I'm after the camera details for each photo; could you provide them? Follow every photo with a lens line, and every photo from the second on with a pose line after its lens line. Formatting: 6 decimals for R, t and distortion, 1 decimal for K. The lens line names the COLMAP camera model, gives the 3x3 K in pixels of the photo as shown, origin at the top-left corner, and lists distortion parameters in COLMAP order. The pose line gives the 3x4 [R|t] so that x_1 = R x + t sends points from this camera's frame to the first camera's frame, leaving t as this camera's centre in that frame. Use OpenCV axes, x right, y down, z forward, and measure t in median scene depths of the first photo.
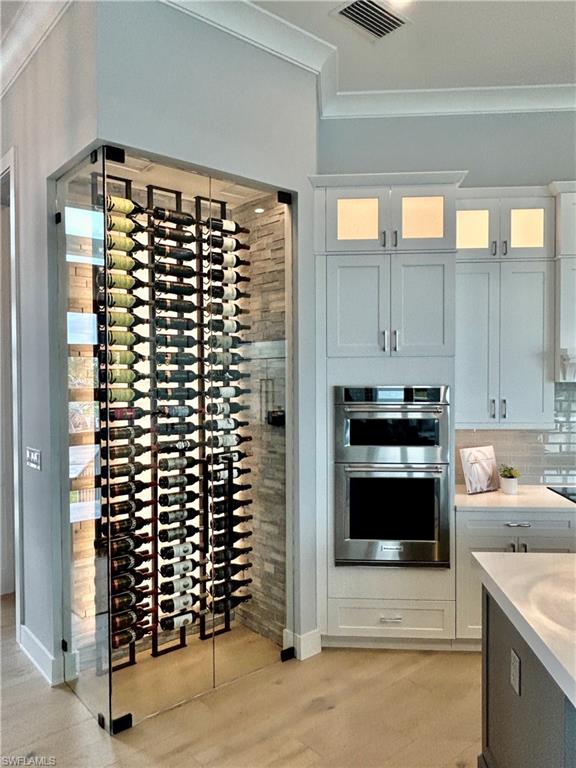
lens RADIAL K [[562.4, 0, 292.9], [0, 562.4, 387.5], [0, 0, 1]] dist [-0.023618, -0.001101]
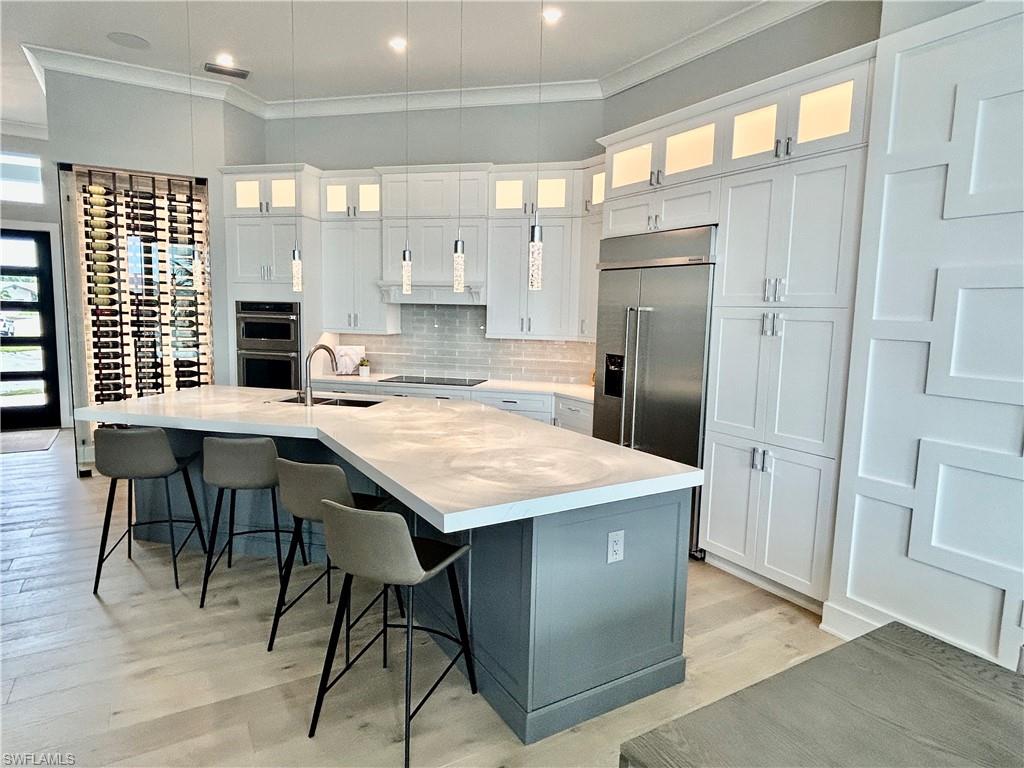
lens RADIAL K [[611.1, 0, 507.4], [0, 611.1, 382.3], [0, 0, 1]] dist [-0.002605, 0.007657]
pose [[0.984203, 0.050081, -0.169815, 1.108892], [-0.033134, 0.994314, 0.101203, 0.026287], [0.173918, -0.093977, 0.980266, -0.586259]]
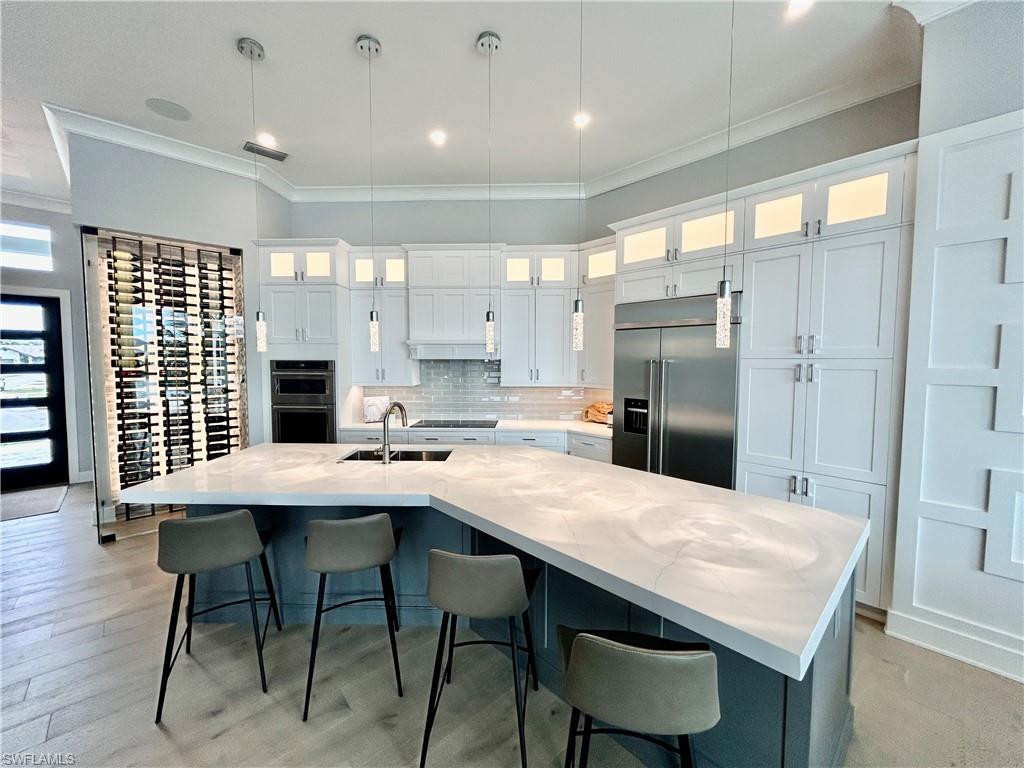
lens RADIAL K [[413.7, 0, 512.8], [0, 413.7, 384.2], [0, 0, 1]] dist [0.000261, 0.000654]
pose [[0.999226, 0.007774, 0.038552, 0.757170], [-0.009320, 0.999153, 0.040069, 0.014194], [-0.038208, -0.040397, 0.998453, -0.319695]]
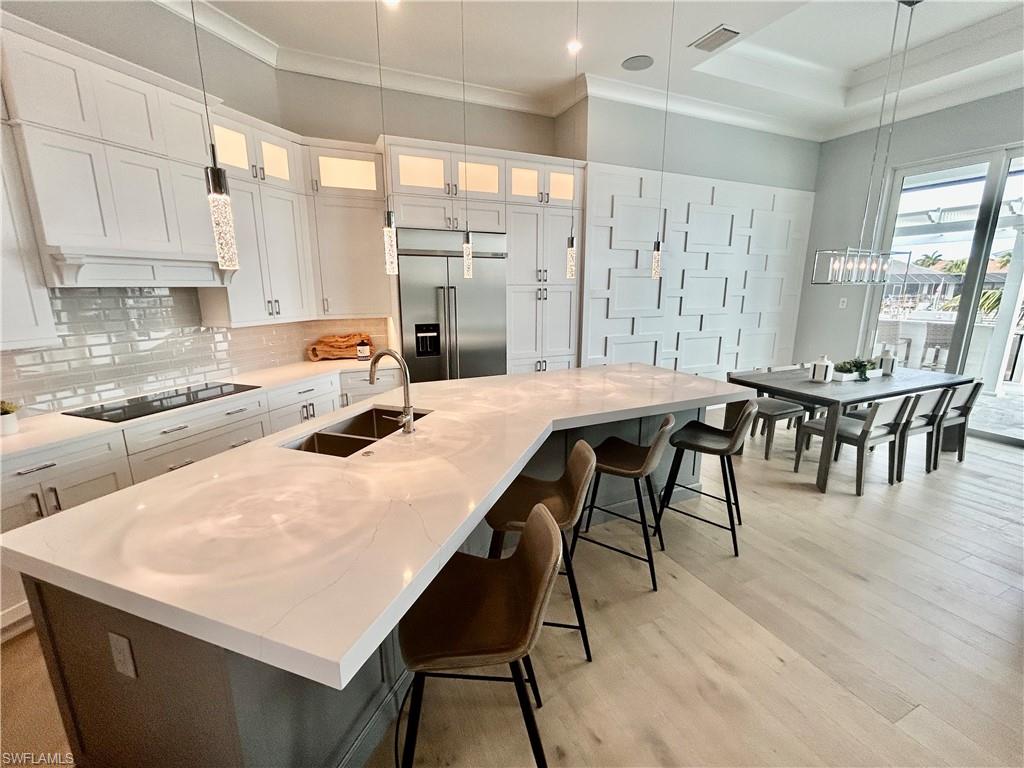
lens RADIAL K [[440.1, 0, 512.9], [0, 440.1, 381.7], [0, 0, 1]] dist [-0.000328, 0.001105]
pose [[0.279666, -0.197928, 0.939474, 0.024283], [0.018934, 0.979466, 0.200718, 0.009847], [-0.959911, -0.038346, 0.277671, 0.162895]]
